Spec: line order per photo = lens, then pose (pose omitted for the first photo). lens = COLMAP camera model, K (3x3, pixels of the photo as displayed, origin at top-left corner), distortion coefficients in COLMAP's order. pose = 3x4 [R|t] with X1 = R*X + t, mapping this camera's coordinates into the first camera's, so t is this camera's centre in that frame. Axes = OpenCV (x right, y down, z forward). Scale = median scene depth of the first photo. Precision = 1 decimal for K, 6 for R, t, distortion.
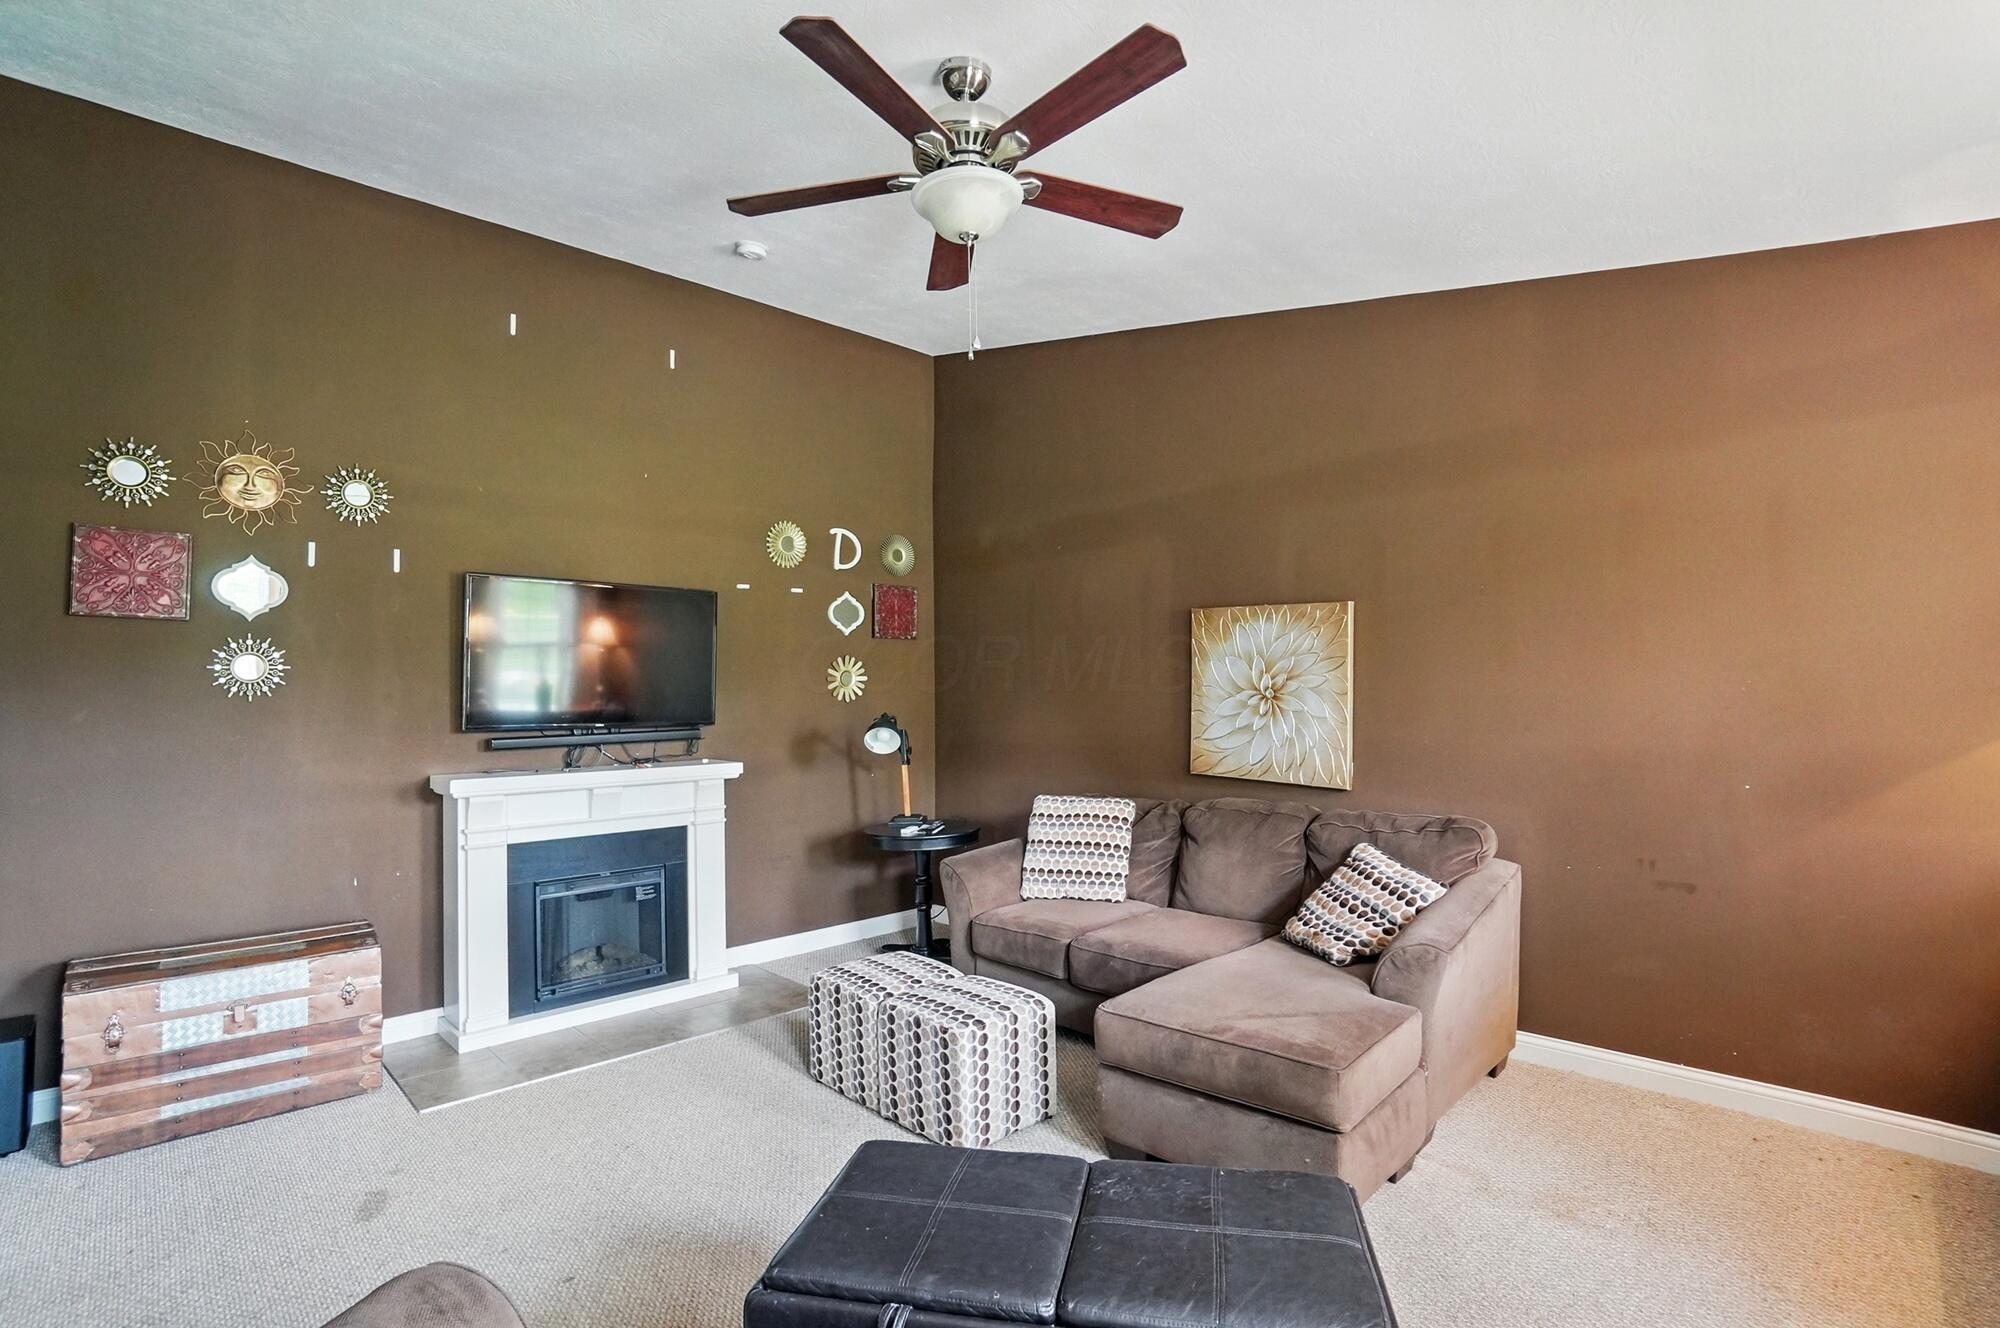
lens RADIAL K [[1005.4, 0, 995.6], [0, 1005.4, 671.1], [0, 0, 1]] dist [-0.005337, -0.000521]
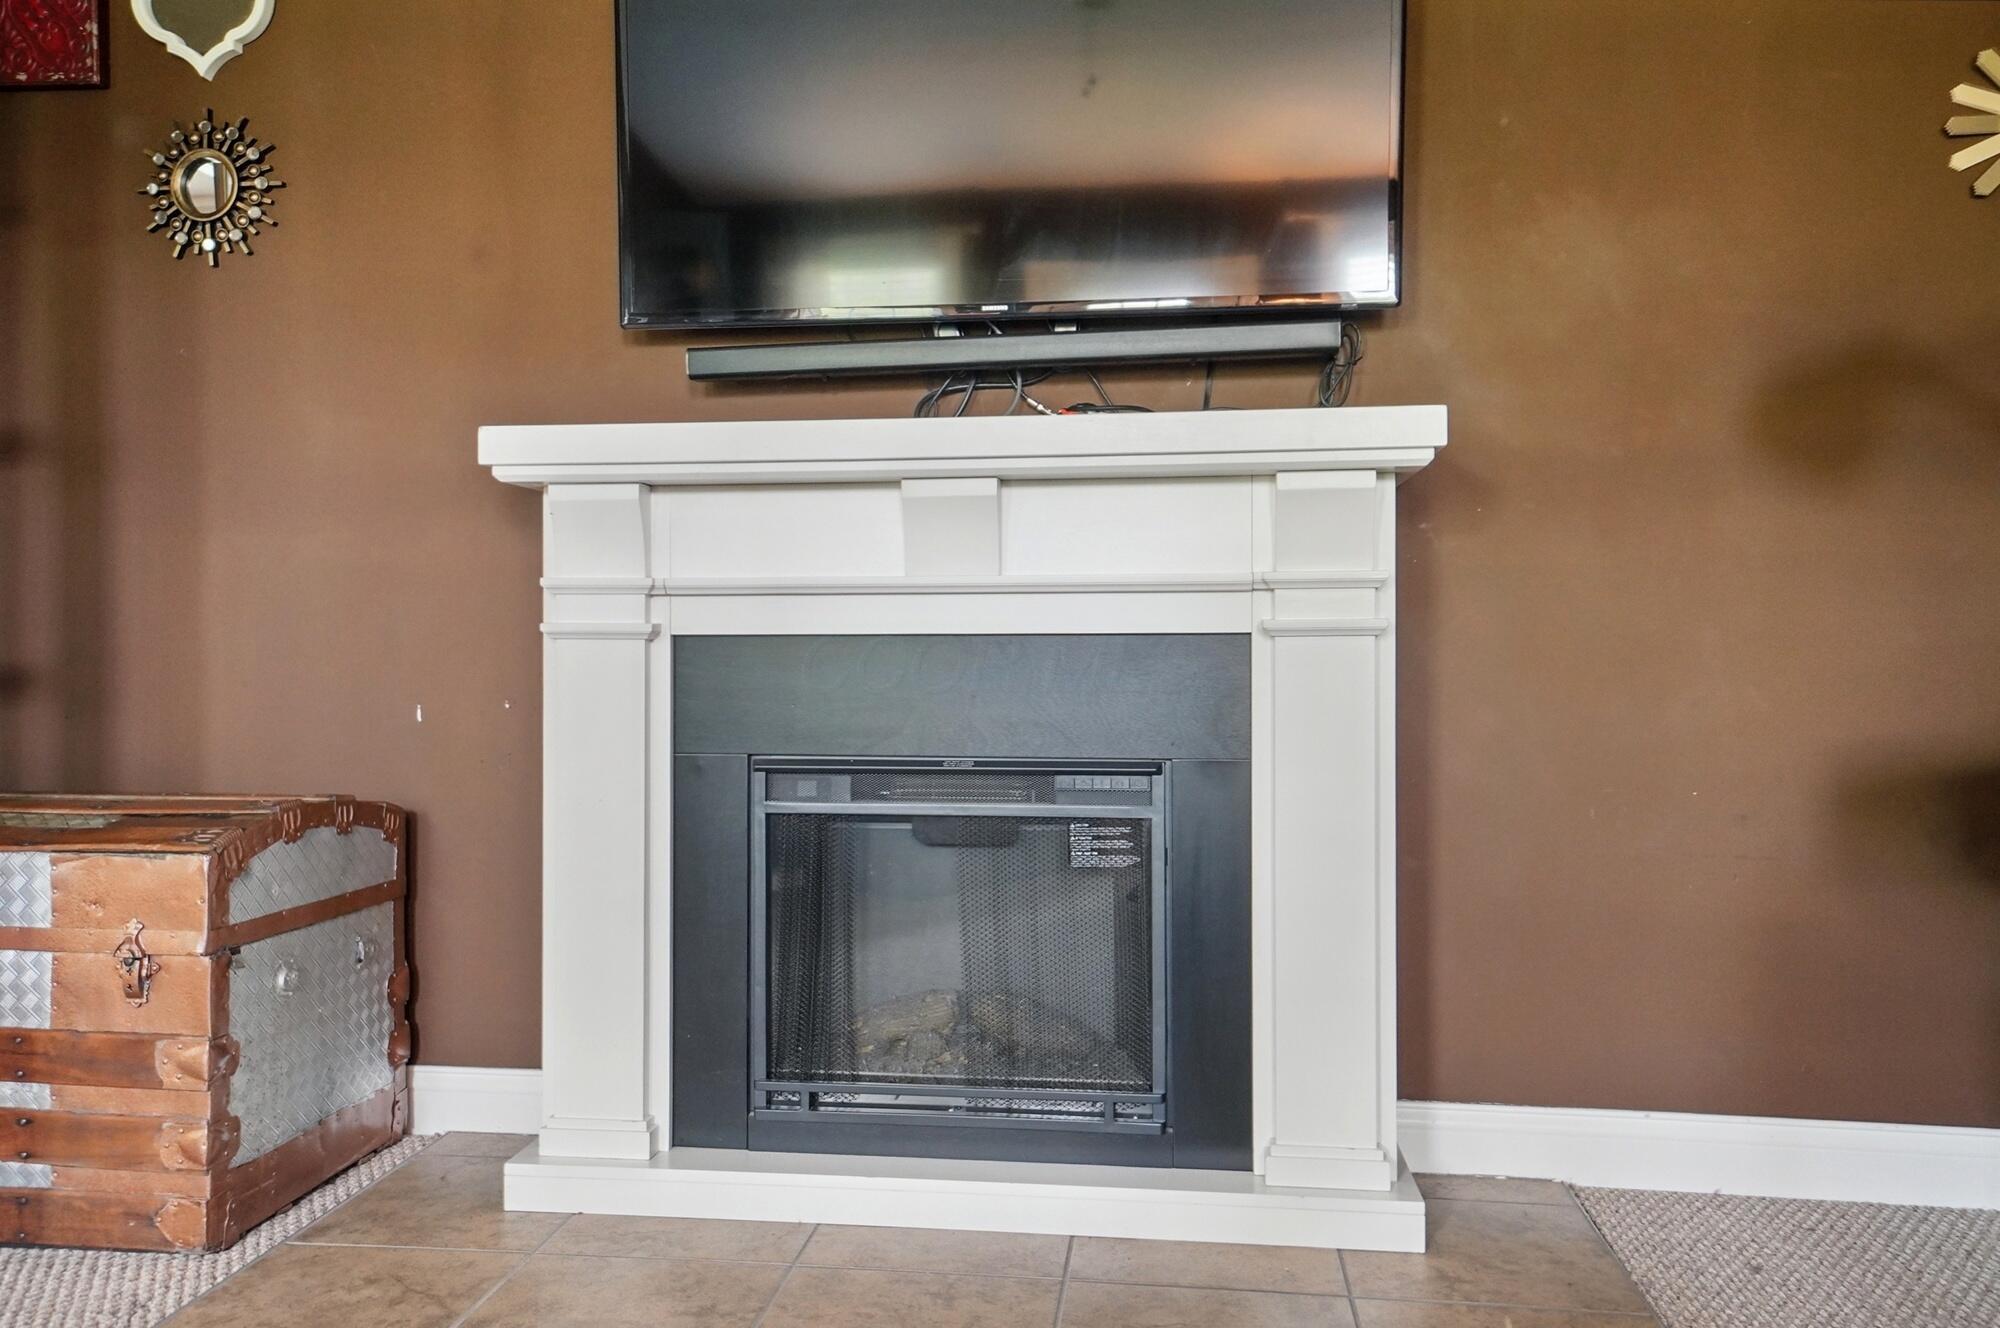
lens RADIAL K [[1544.4, 0, 995.1], [0, 1544.4, 663.6], [0, 0, 1]] dist [0.028715, 0.004937]
pose [[0.612818, 0.002776, -0.790219, -0.005463], [0.012785, 0.999828, 0.013428, 0.171801], [0.790121, -0.018332, 0.612677, 0.743004]]
